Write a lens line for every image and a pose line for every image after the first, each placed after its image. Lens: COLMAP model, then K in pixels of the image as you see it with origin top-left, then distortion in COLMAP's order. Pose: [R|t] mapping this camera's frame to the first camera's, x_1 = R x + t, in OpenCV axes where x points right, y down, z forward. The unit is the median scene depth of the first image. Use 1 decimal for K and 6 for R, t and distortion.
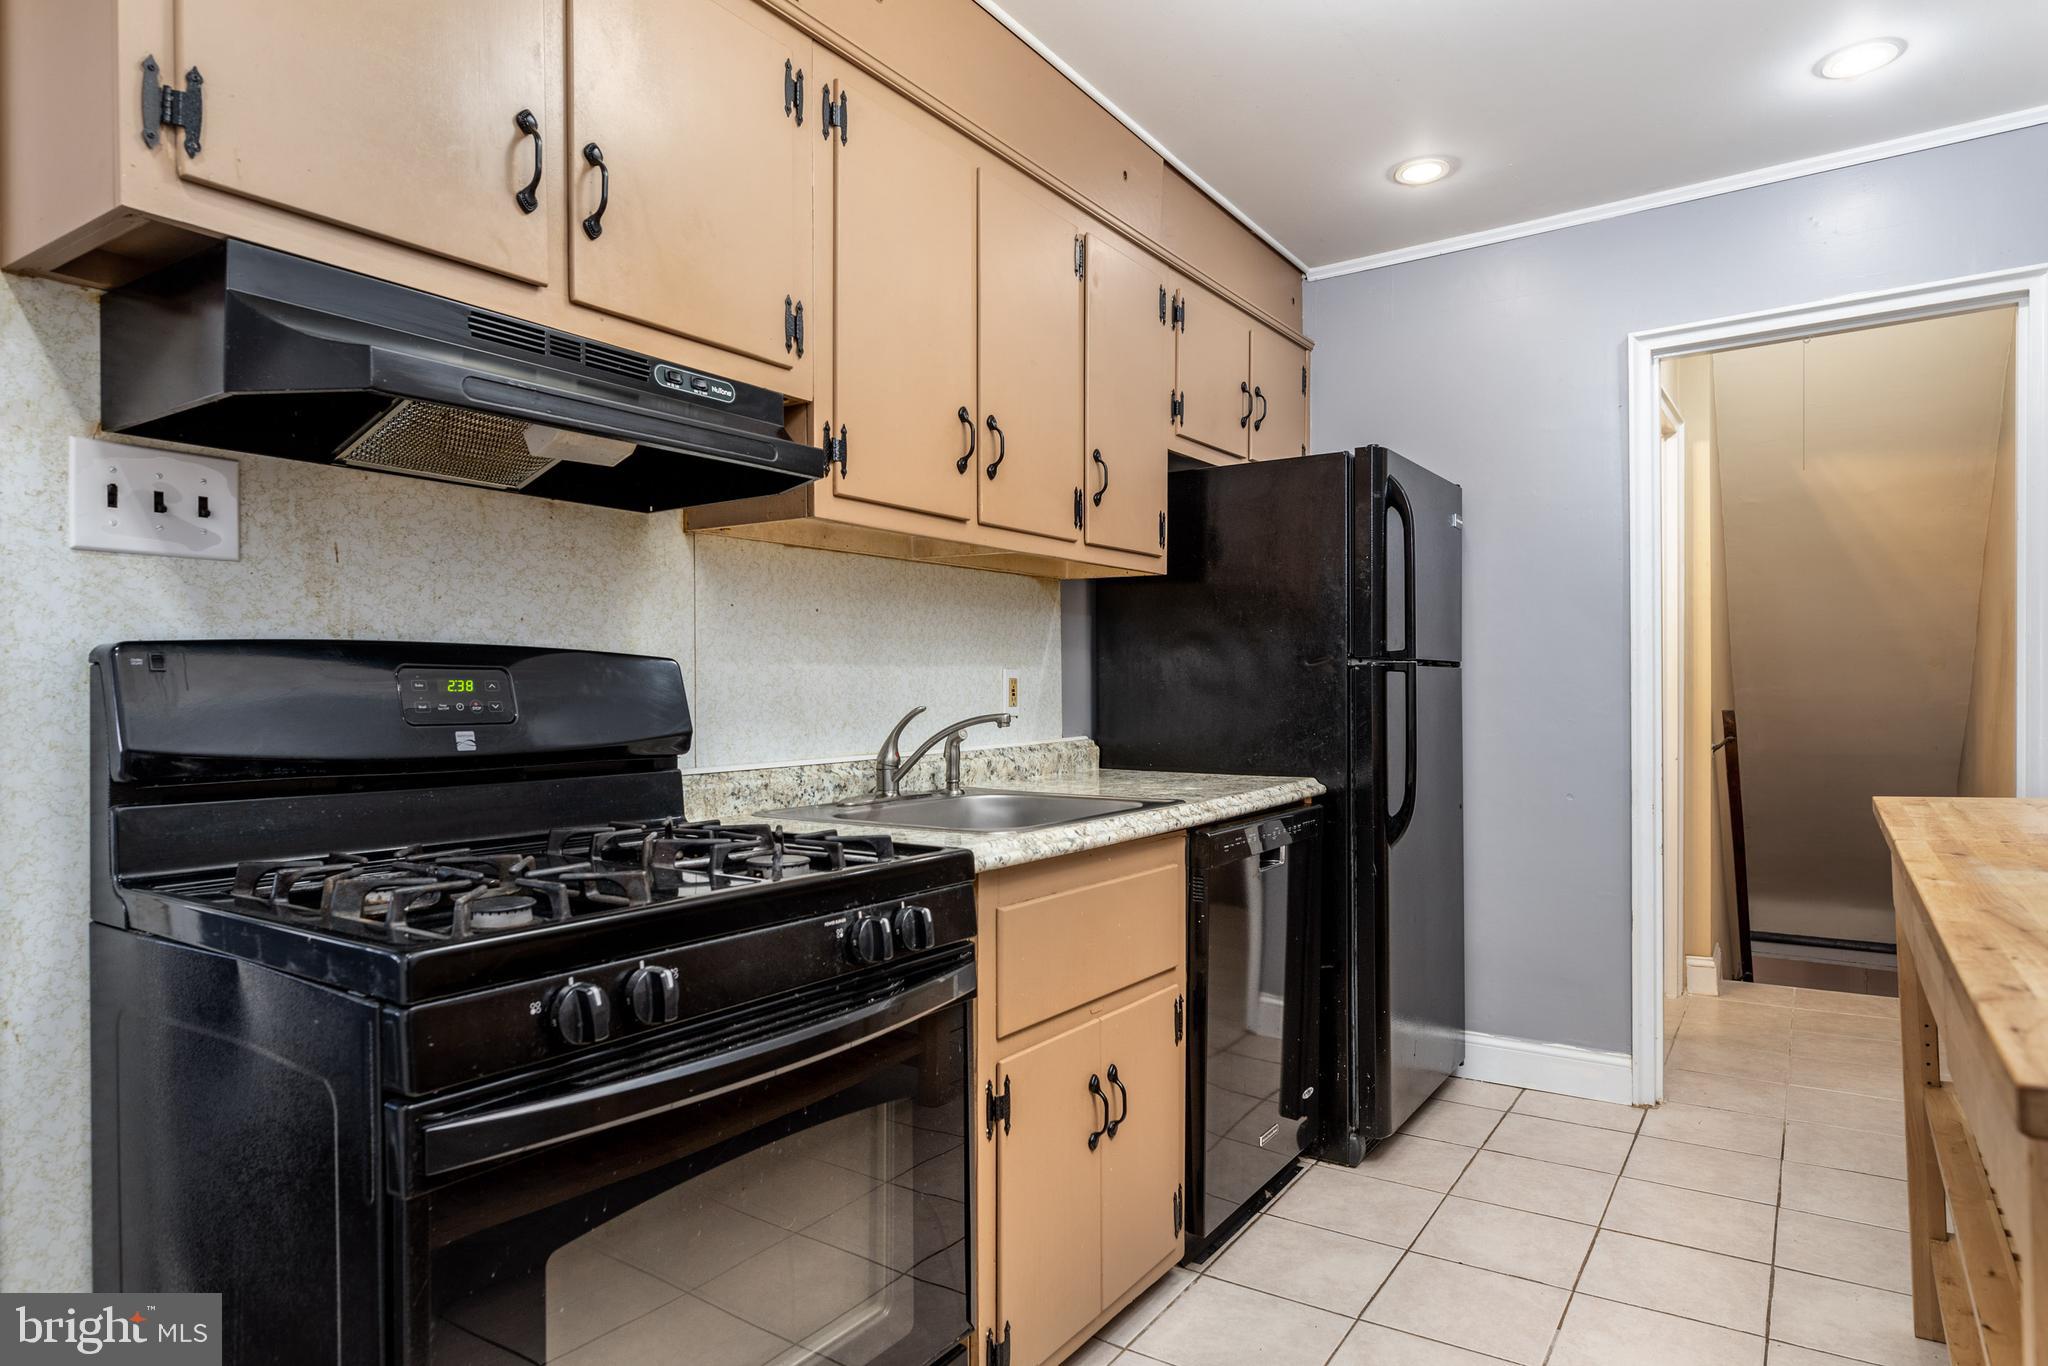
lens RADIAL K [[1193.9, 0, 1029.1], [0, 1193.9, 681.7], [0, 0, 1]] dist [0.008223, -0.000504]
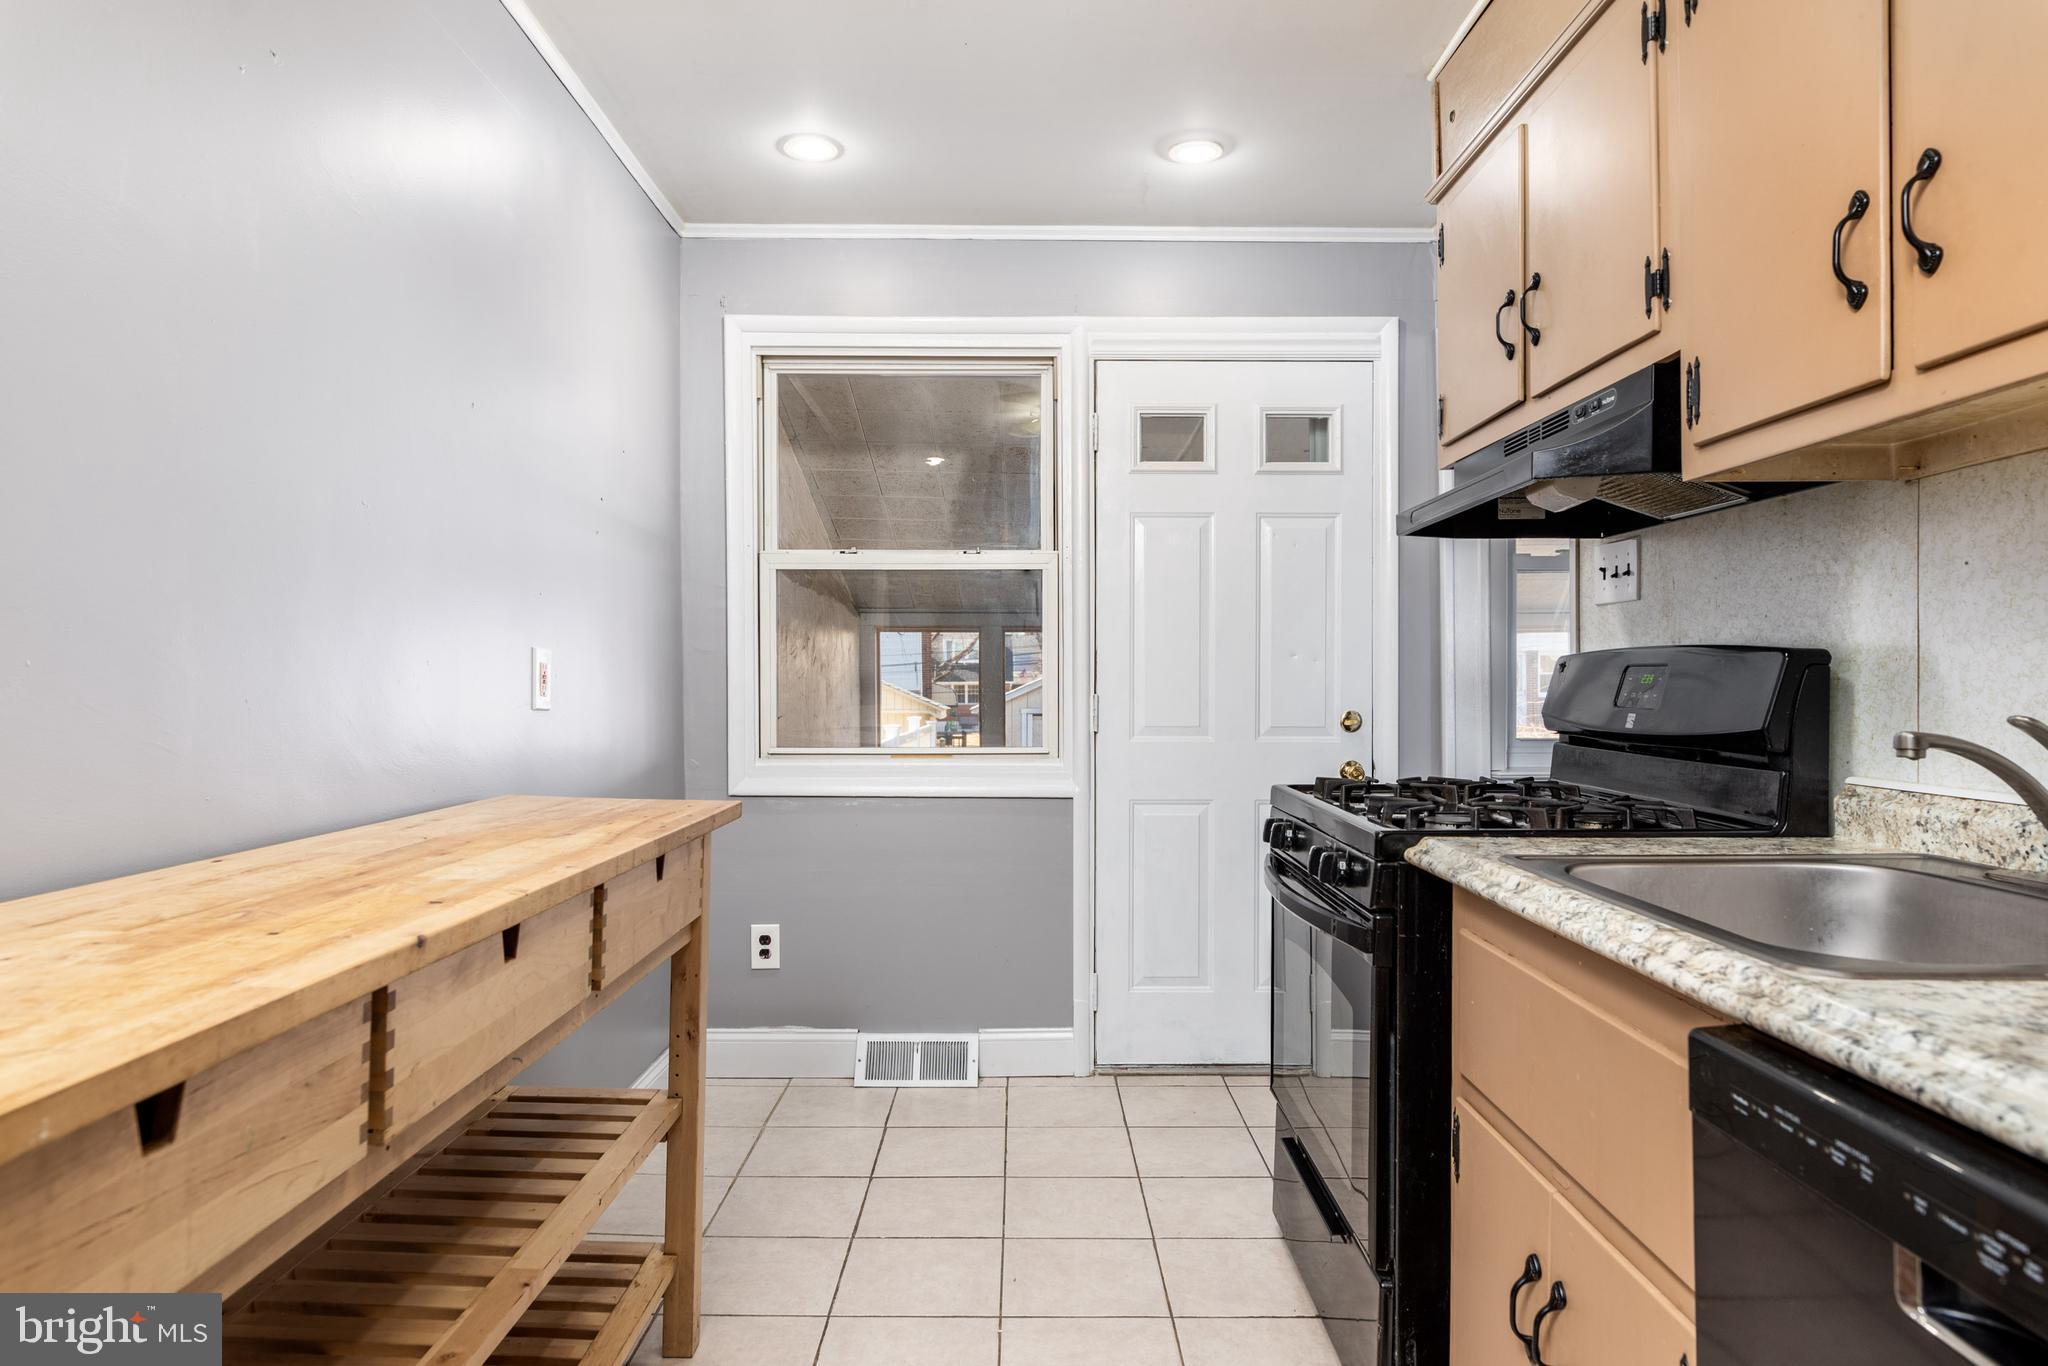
lens RADIAL K [[1193.9, 0, 1023.4], [0, 1193.9, 682.5], [0, 0, 1]] dist [0.008223, -0.000504]
pose [[-0.830455, 0.003896, -0.557072, 0.631291], [0.006353, 0.999977, -0.002478, 0.004858], [0.557050, -0.005597, -0.830460, 1.319286]]
